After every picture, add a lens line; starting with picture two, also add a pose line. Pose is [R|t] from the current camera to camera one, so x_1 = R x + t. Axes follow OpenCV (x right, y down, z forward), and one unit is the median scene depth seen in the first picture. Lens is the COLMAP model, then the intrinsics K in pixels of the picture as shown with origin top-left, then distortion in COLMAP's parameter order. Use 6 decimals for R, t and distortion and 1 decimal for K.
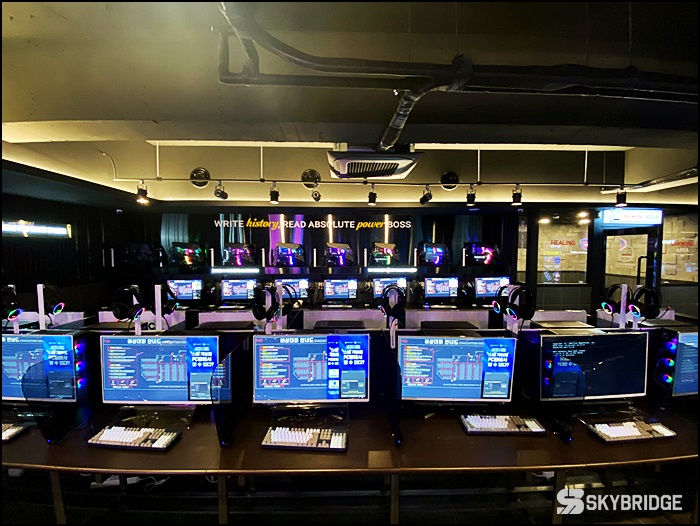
lens RADIAL K [[281.9, 0, 352.7], [0, 281.9, 260.4], [0, 0, 1]] dist [-0.000585, -0.008719]
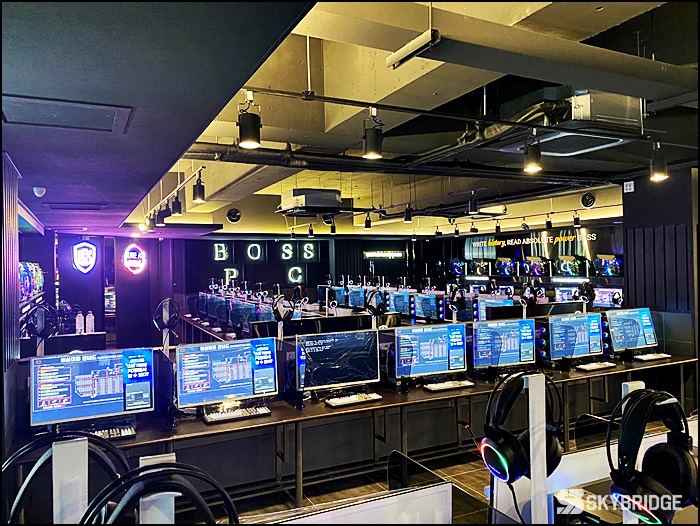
lens RADIAL K [[535.0, 0, 354.7], [0, 535.0, 260.3], [0, 0, 1]] dist [0.027863, -0.015755]
pose [[0.435624, -0.015233, -0.900000, 1.726265], [-0.019183, 0.999473, -0.026202, 0.029114], [0.899924, 0.028679, 0.435102, -0.711414]]
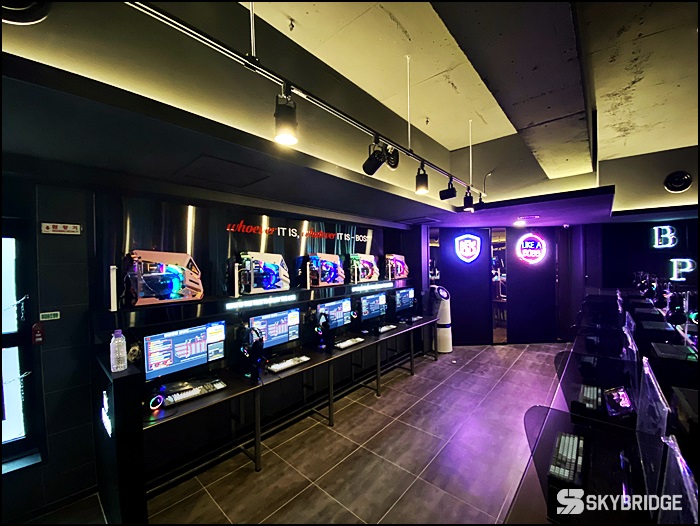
lens RADIAL K [[281.9, 0, 347.8], [0, 281.9, 262.0], [0, 0, 1]] dist [-0.000585, -0.008719]
pose [[-0.682037, 0.009635, -0.731255, 0.680945], [-0.018374, 0.999372, 0.030305, 0.016243], [0.731087, 0.034105, -0.681431, -0.325688]]
